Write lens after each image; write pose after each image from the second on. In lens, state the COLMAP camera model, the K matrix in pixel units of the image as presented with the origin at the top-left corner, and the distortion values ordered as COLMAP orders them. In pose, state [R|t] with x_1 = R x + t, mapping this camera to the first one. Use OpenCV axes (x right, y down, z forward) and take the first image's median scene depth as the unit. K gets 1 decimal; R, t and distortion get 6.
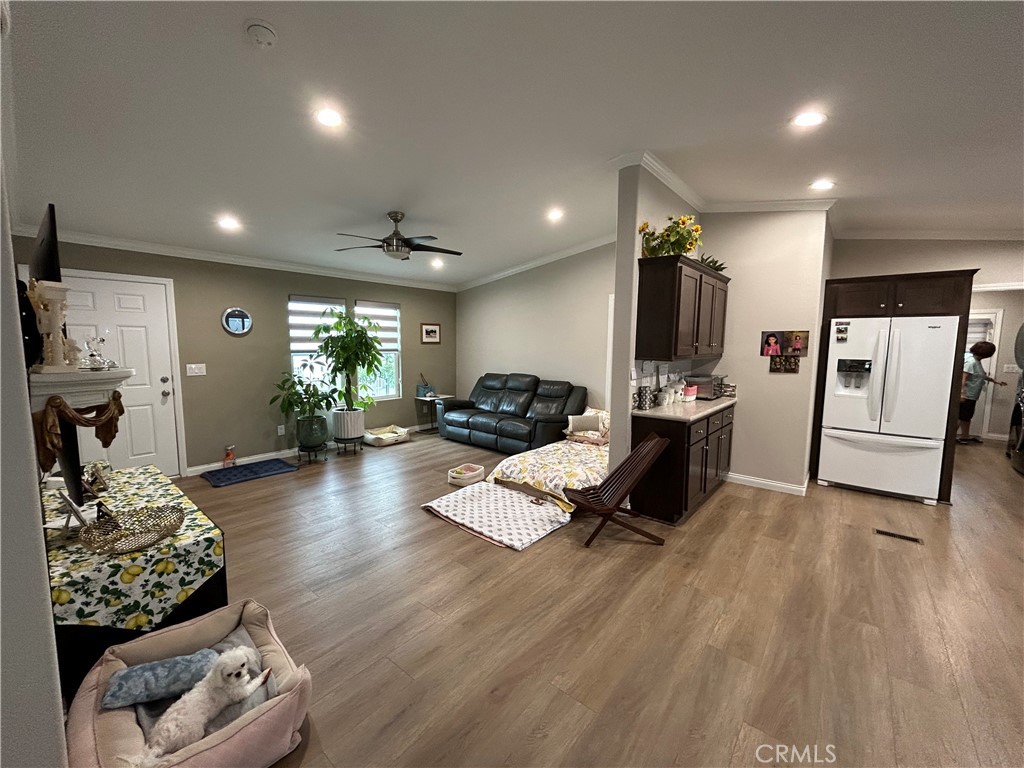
lens RADIAL K [[413.1, 0, 518.3], [0, 413.1, 386.1], [0, 0, 1]] dist [-0.000088, -0.000266]
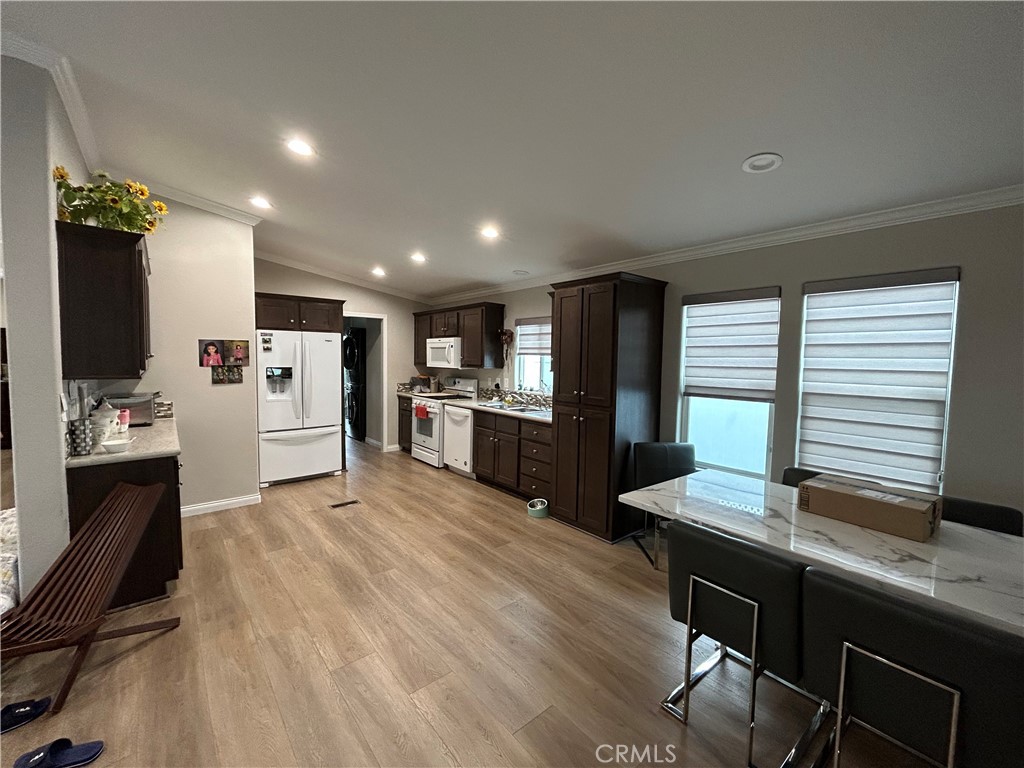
lens RADIAL K [[413.1, 0, 518.2], [0, 413.1, 383.2], [0, 0, 1]] dist [-0.000088, -0.000266]
pose [[0.182760, -0.071058, 0.980586, -0.173394], [0.090106, 0.994398, 0.055265, -0.025838], [-0.979020, 0.078257, 0.188139, 0.166658]]
